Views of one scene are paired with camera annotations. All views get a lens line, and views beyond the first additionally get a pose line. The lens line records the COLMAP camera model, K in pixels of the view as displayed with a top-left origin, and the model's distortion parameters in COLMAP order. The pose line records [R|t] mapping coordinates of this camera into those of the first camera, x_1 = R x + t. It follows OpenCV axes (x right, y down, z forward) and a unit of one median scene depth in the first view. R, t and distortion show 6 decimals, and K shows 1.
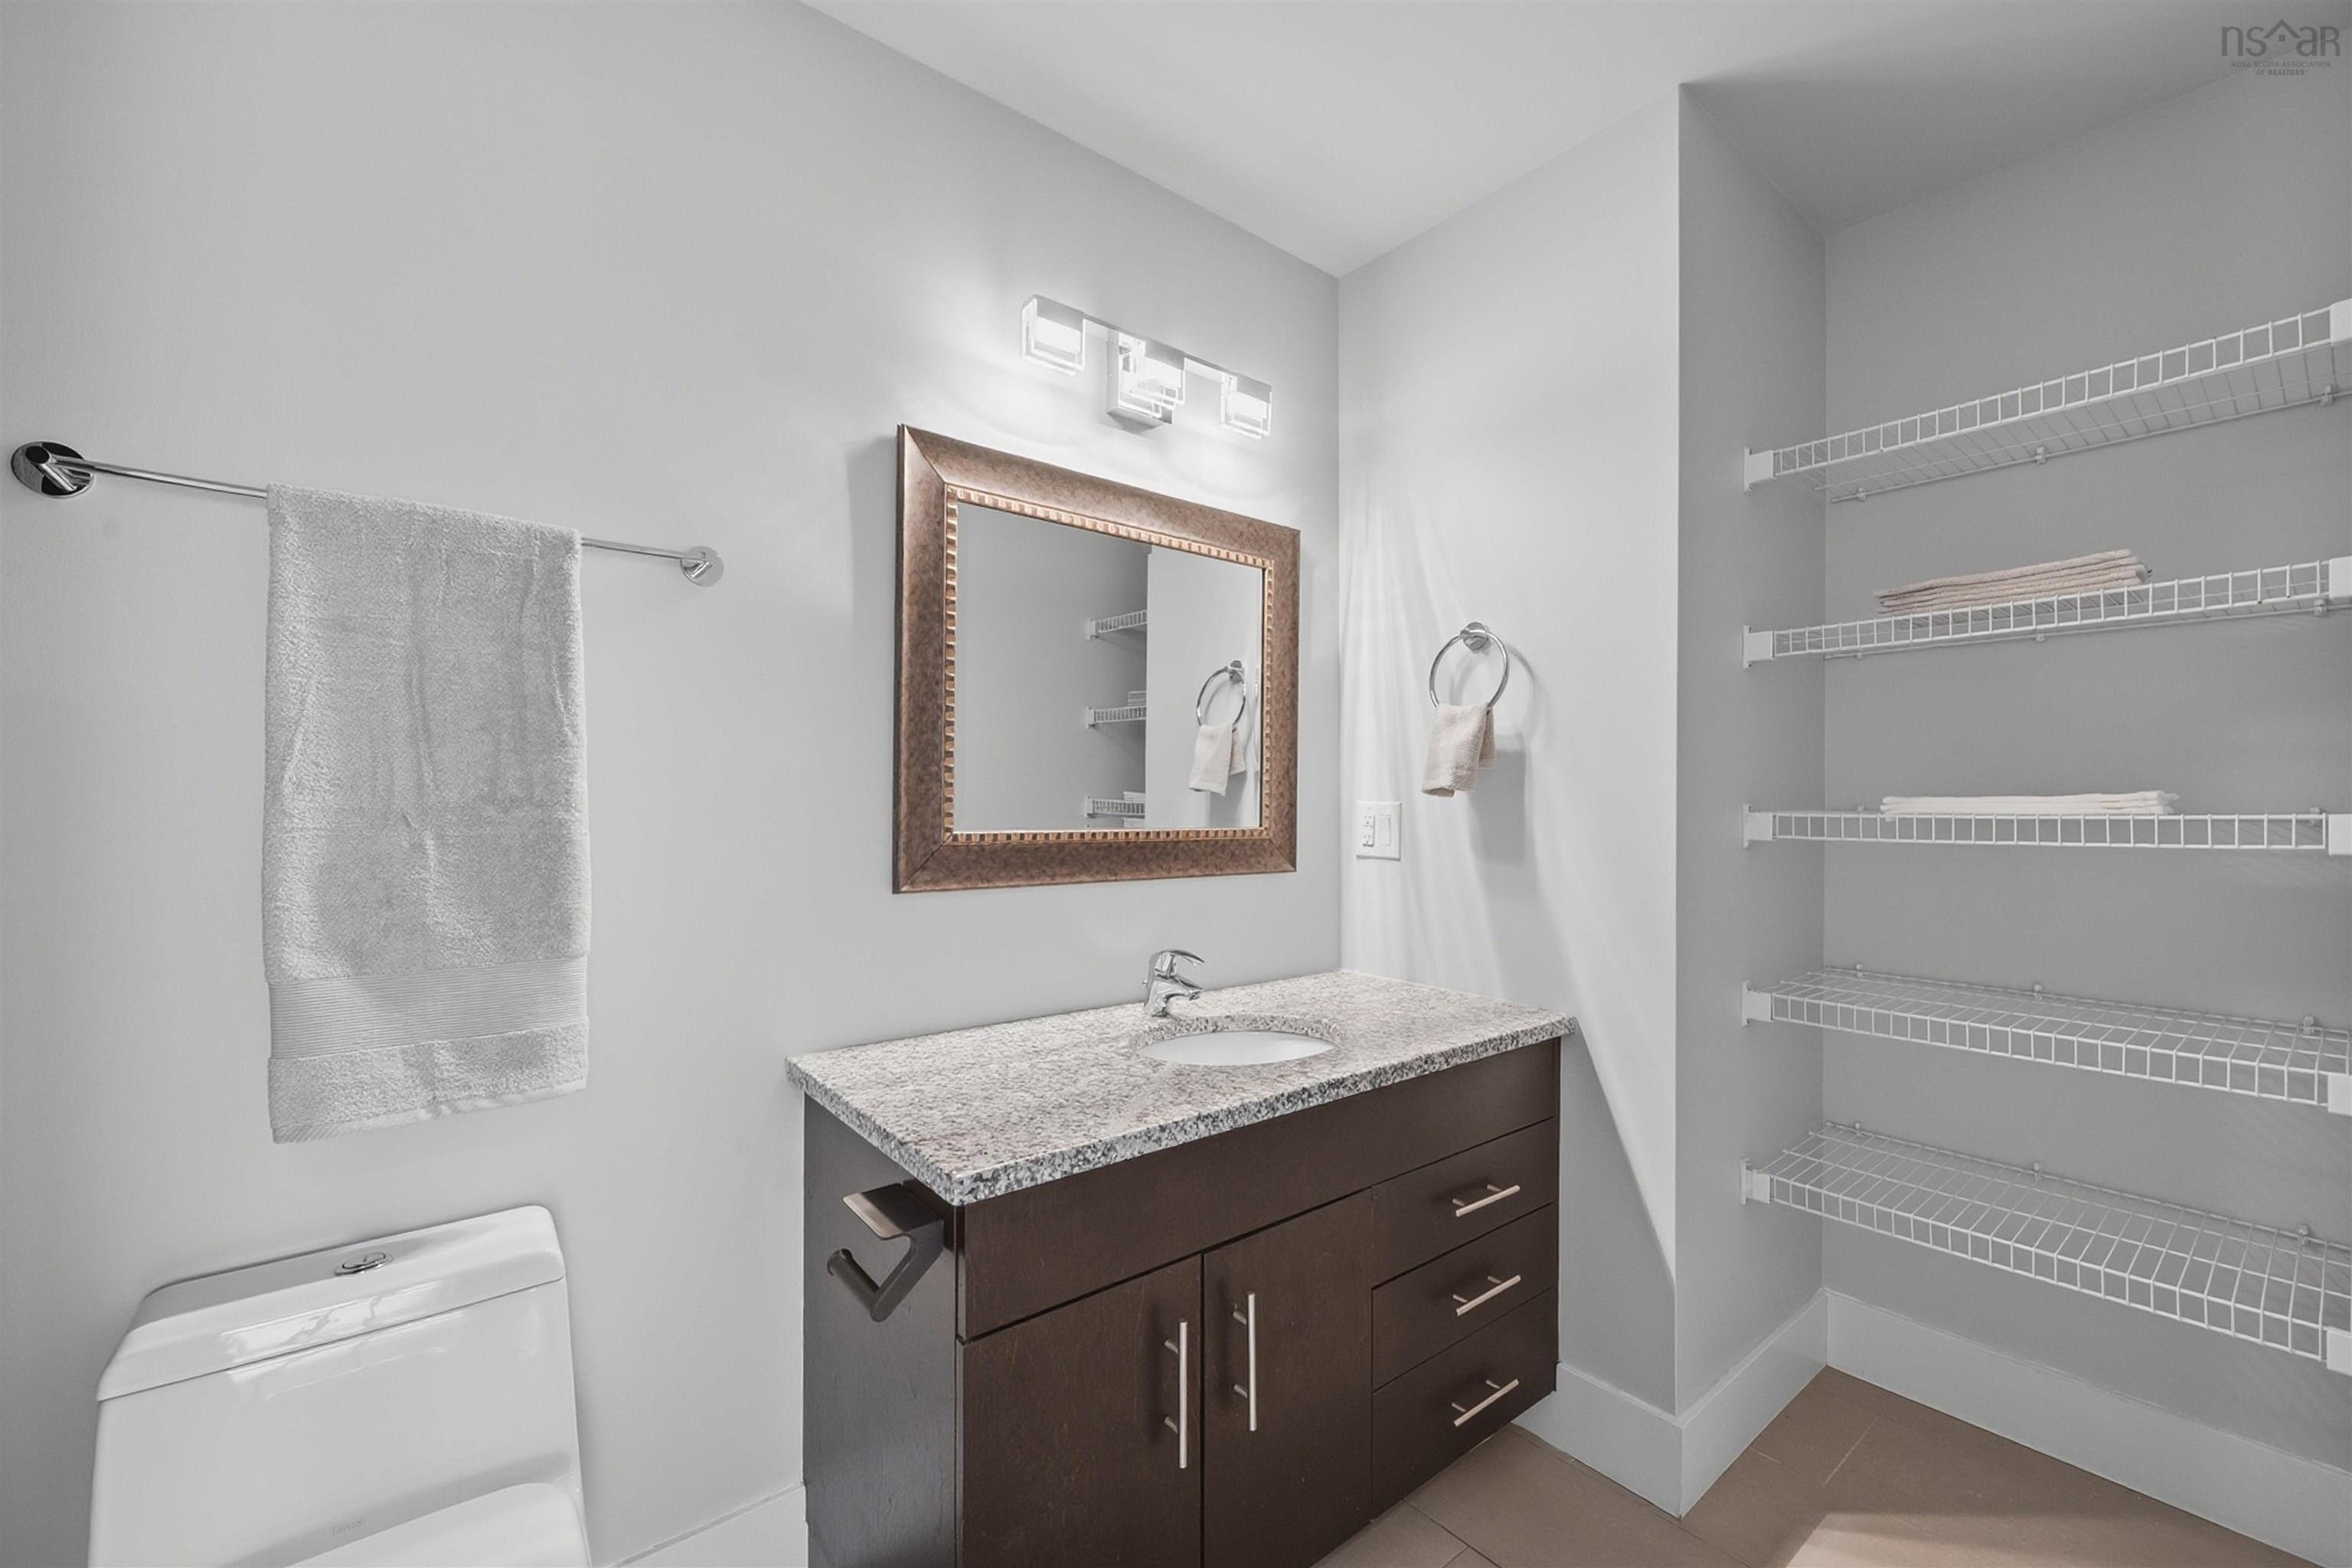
lens RADIAL K [[928.0, 0, 1174.9], [0, 928.0, 788.3], [0, 0, 1]] dist [0.002250, 0.000147]
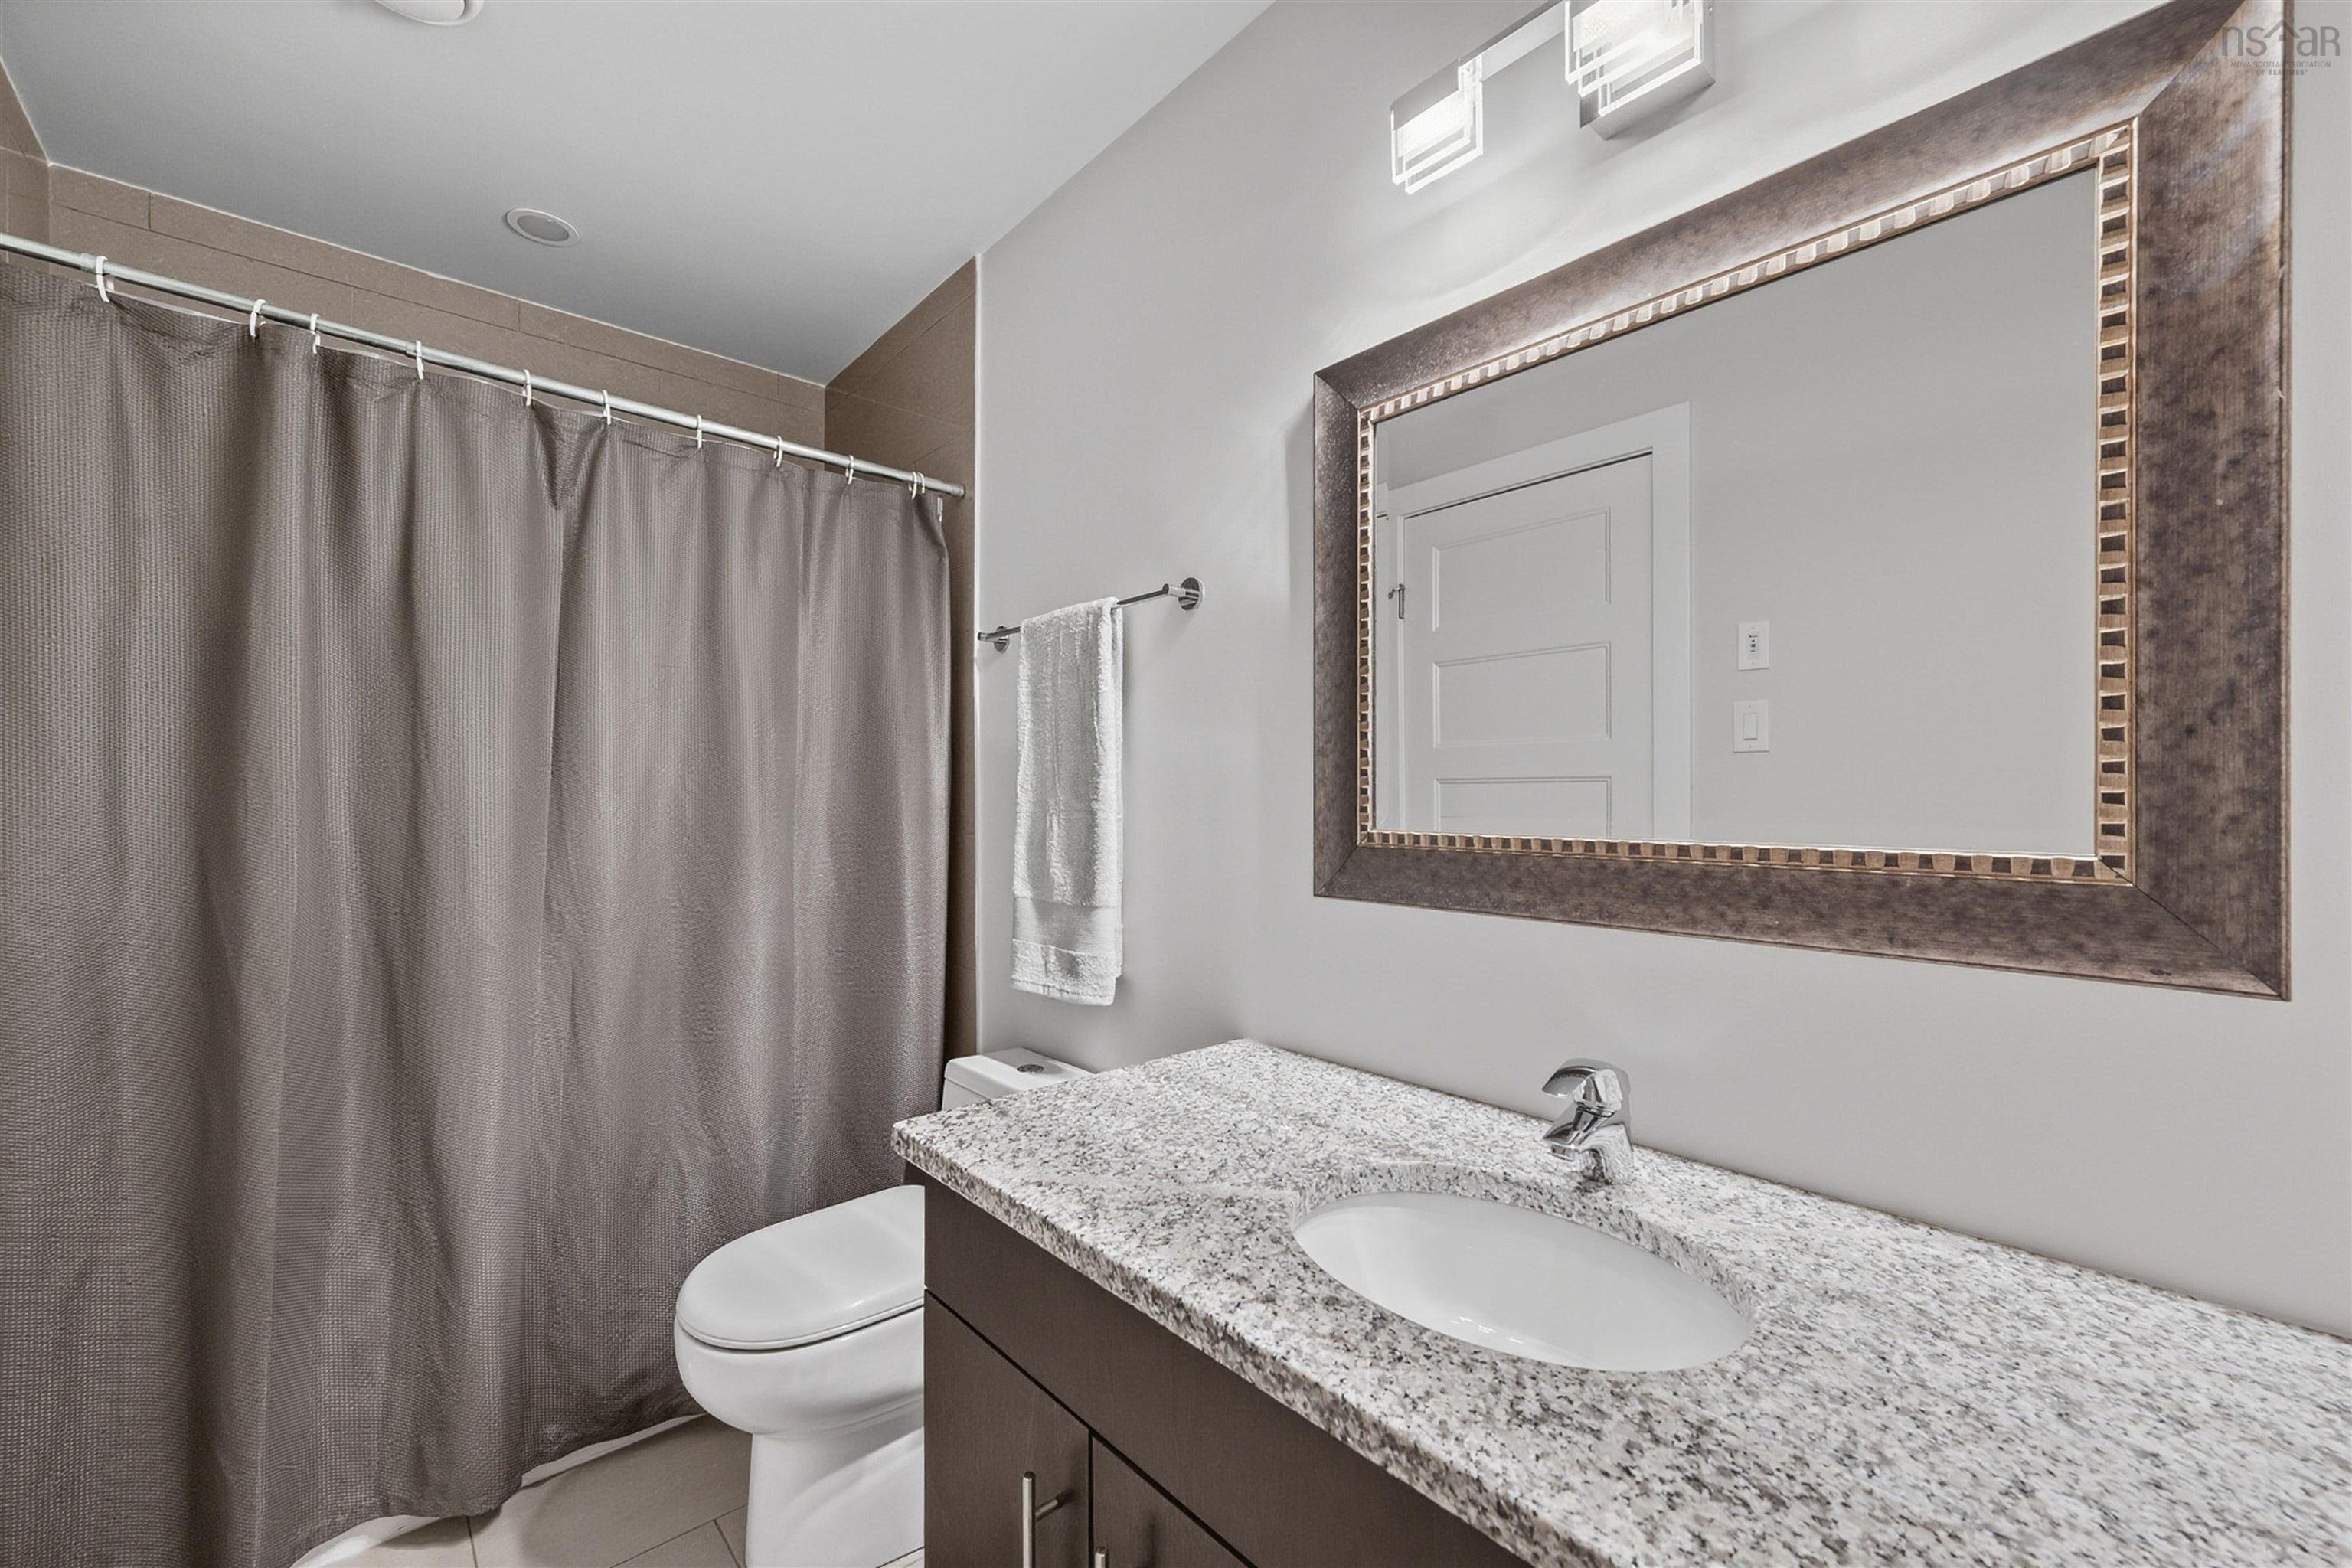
lens RADIAL K [[928.0, 0, 1198.2], [0, 928.0, 791.2], [0, 0, 1]] dist [0.002250, 0.000147]
pose [[0.079847, -0.014476, -0.996702, 0.649213], [0.011519, 0.999841, -0.013599, 0.024789], [0.996741, -0.010395, 0.080001, 0.902004]]
